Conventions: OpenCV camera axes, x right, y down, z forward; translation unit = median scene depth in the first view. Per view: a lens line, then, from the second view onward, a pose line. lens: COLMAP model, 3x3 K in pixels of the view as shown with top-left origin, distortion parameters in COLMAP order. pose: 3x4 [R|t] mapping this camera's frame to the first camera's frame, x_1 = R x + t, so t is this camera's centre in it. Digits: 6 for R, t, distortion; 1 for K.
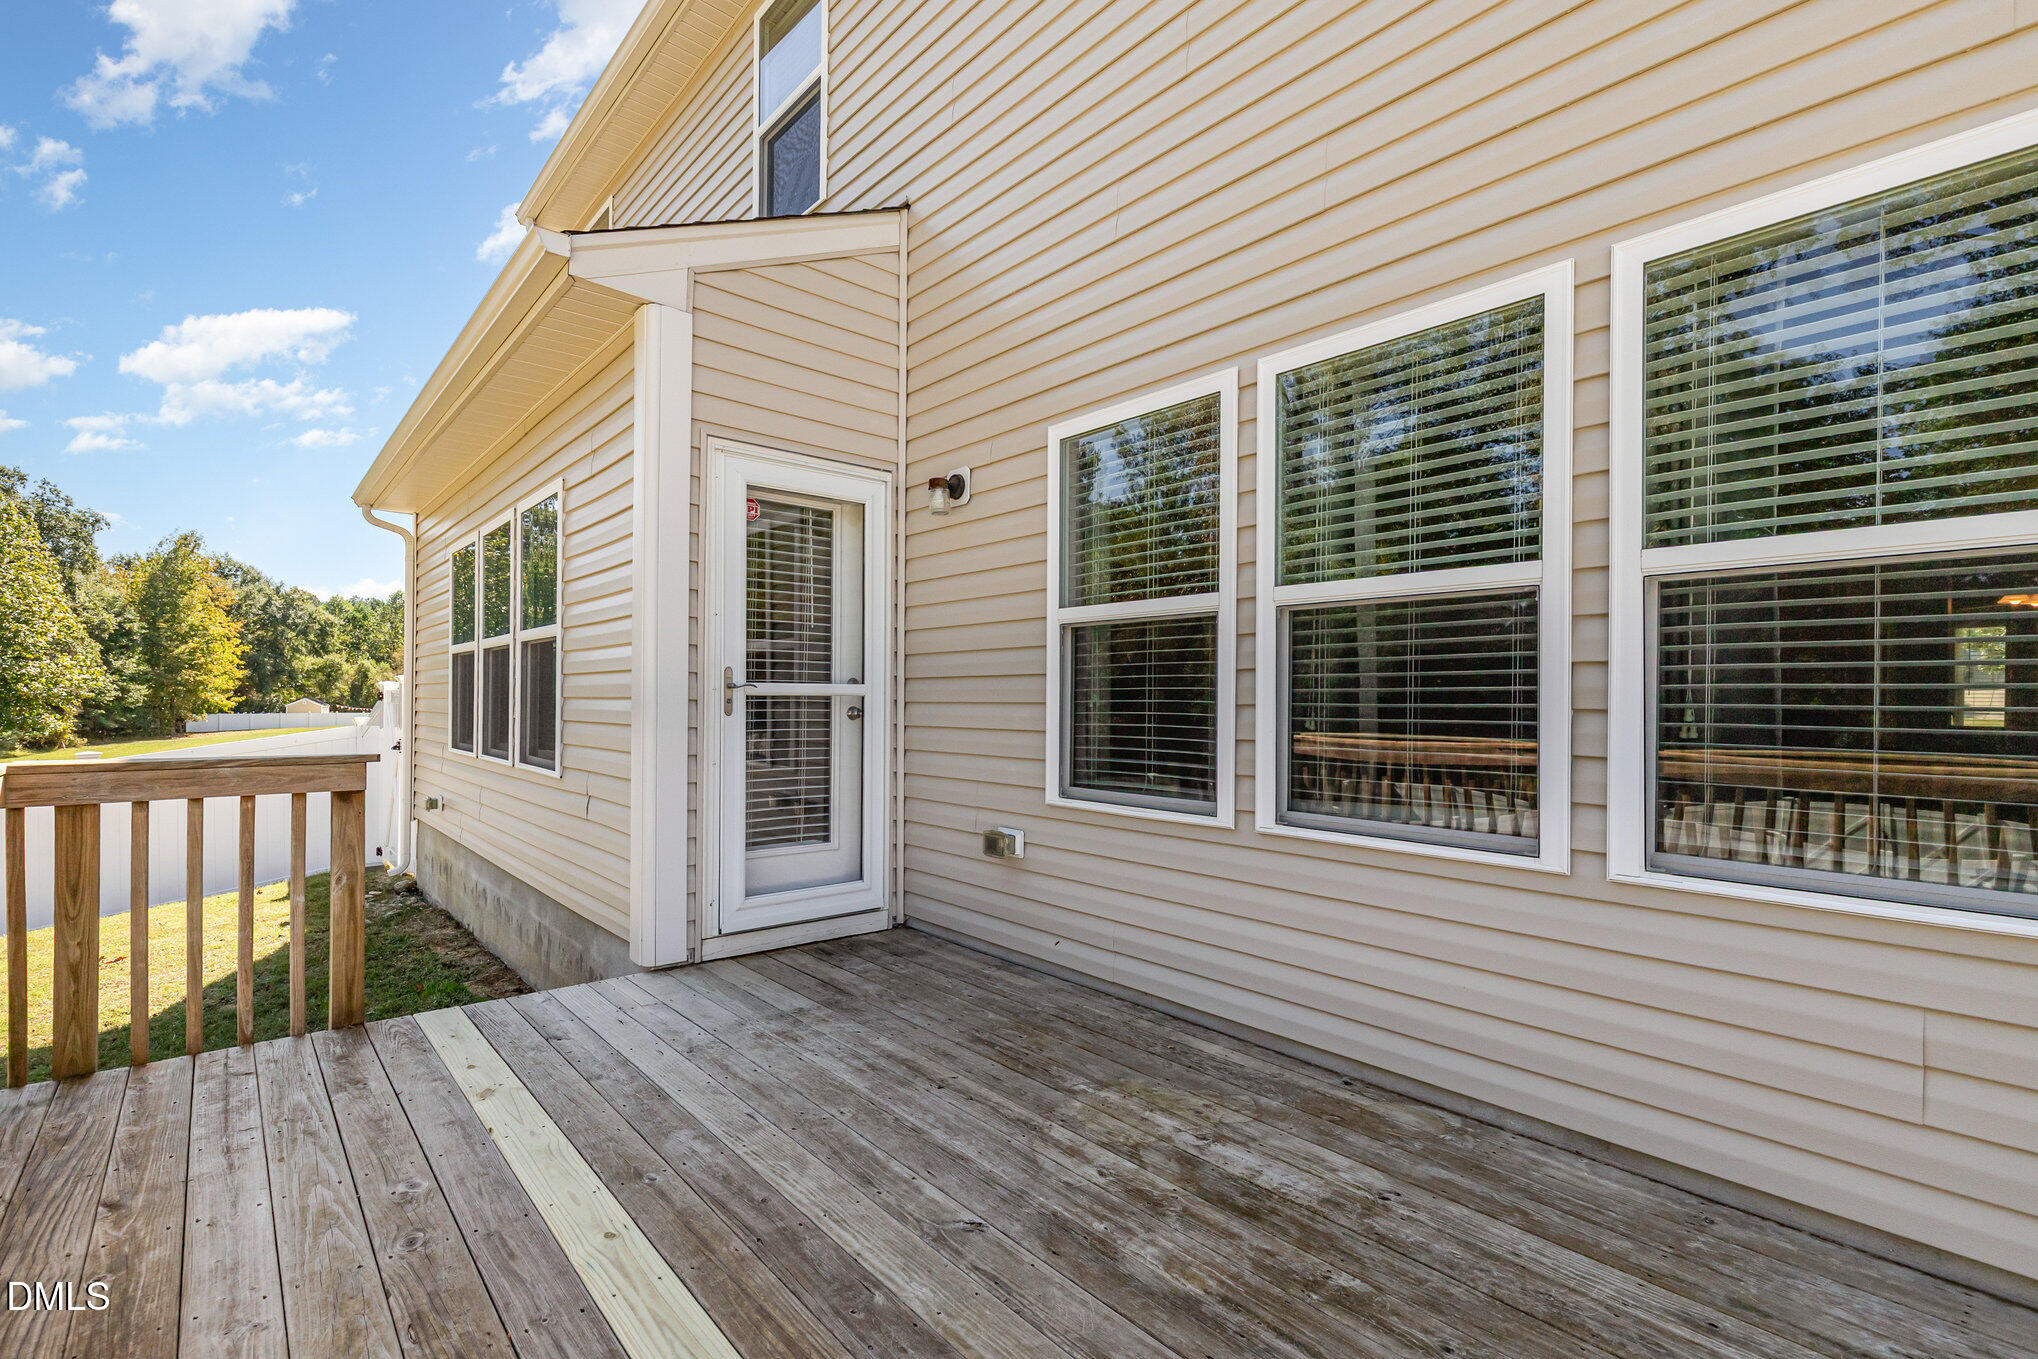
lens RADIAL K [[922.9, 0, 1018.2], [0, 922.9, 689.5], [0, 0, 1]] dist [0.001365, 0.000149]
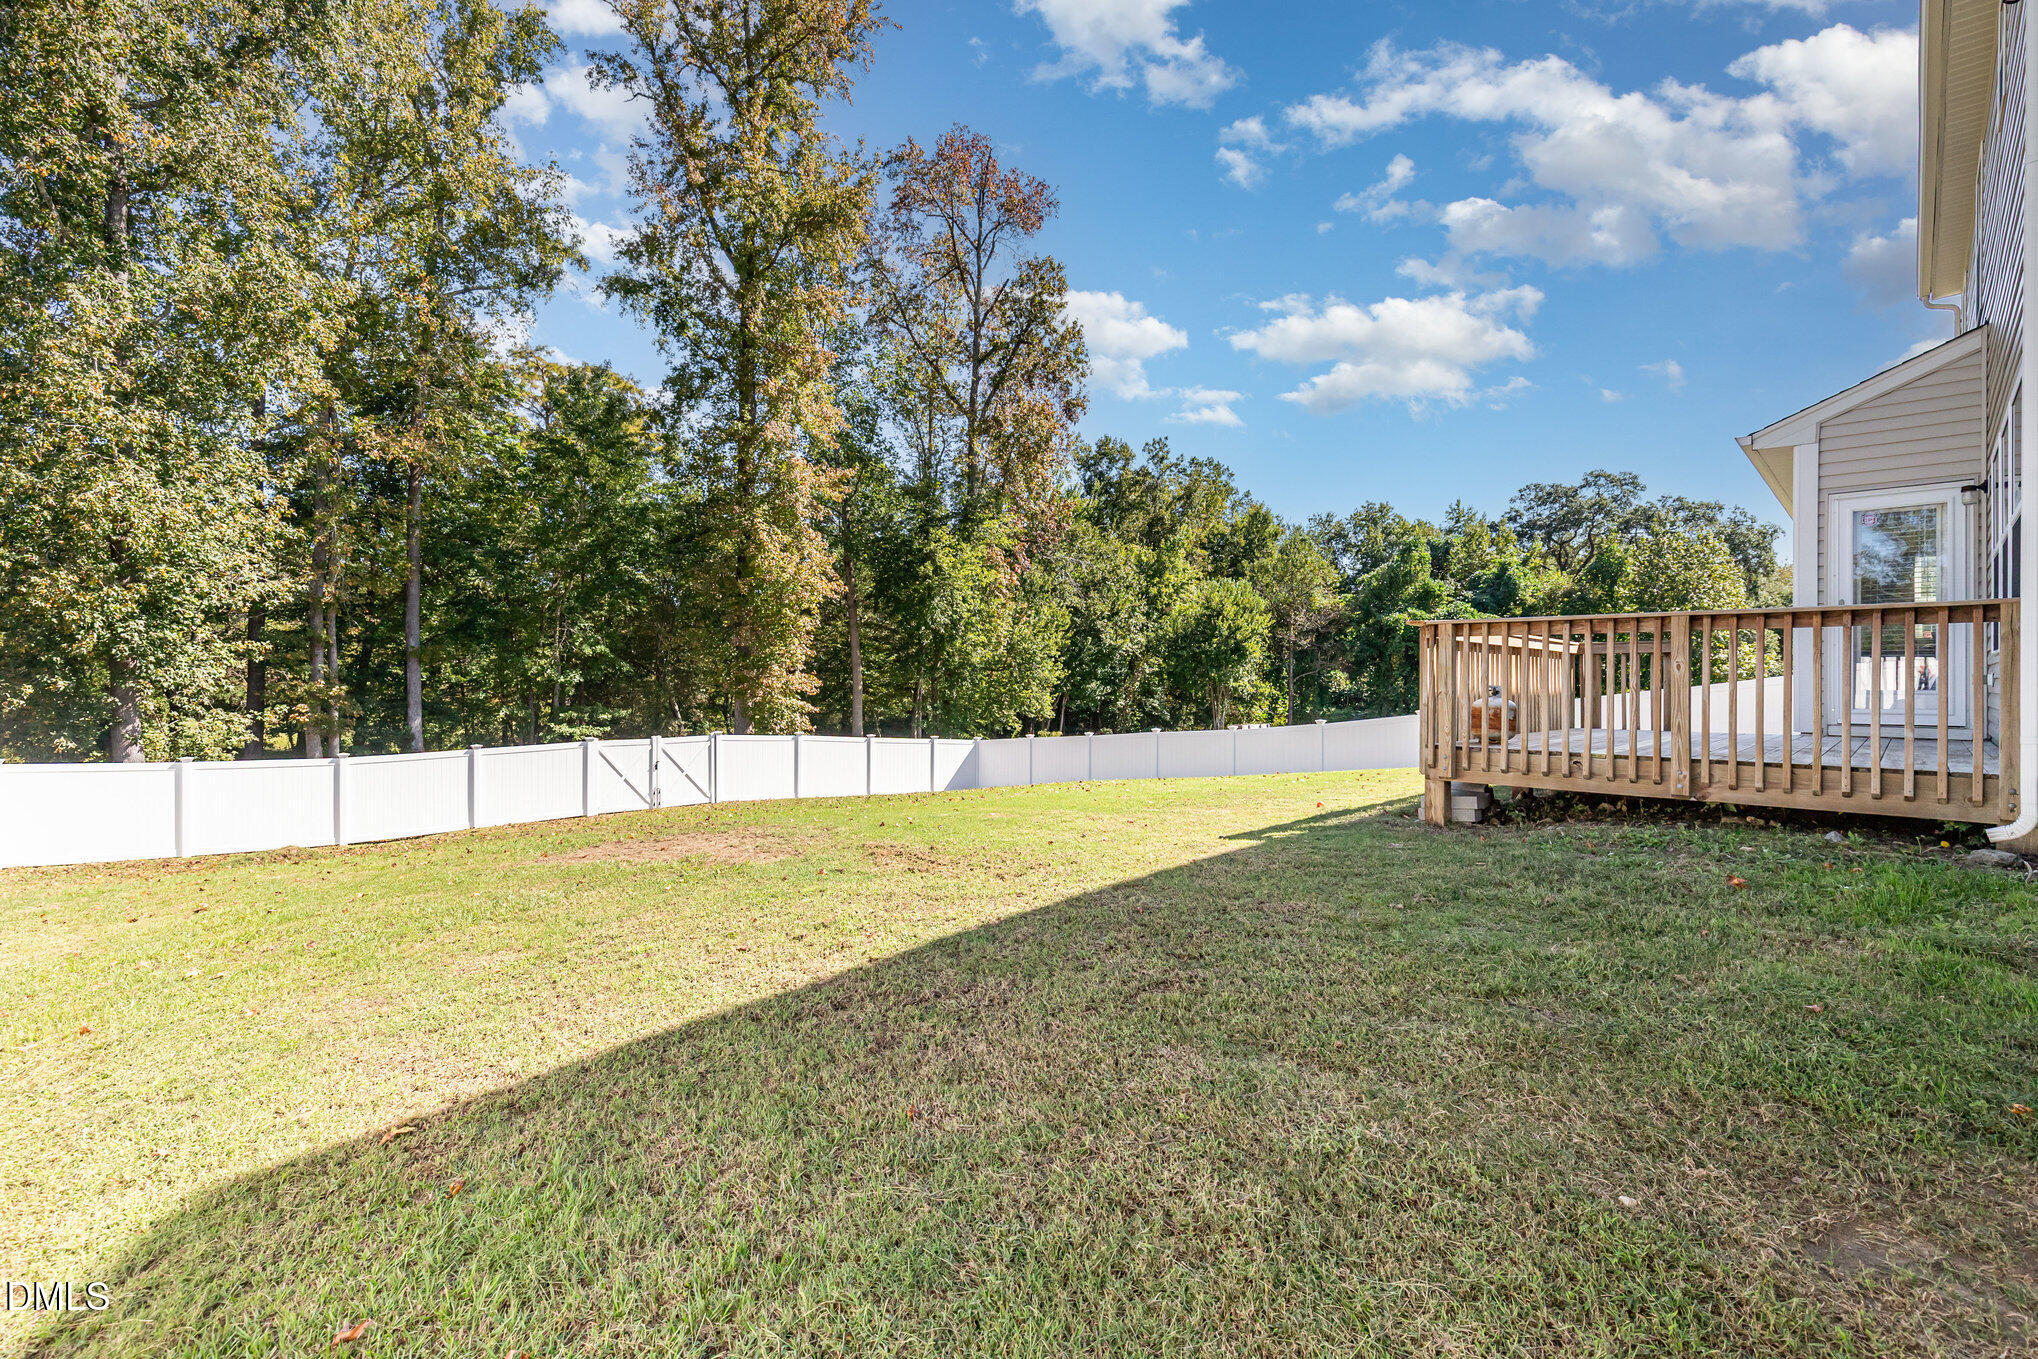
lens RADIAL K [[922.9, 0, 1018.1], [0, 922.9, 682.4], [0, 0, 1]] dist [0.001365, 0.000149]
pose [[0.083353, -0.003756, -0.996513, 0.109721], [0.005216, 0.999981, -0.003333, 0.011235], [0.996506, -0.004920, 0.083371, -0.072439]]
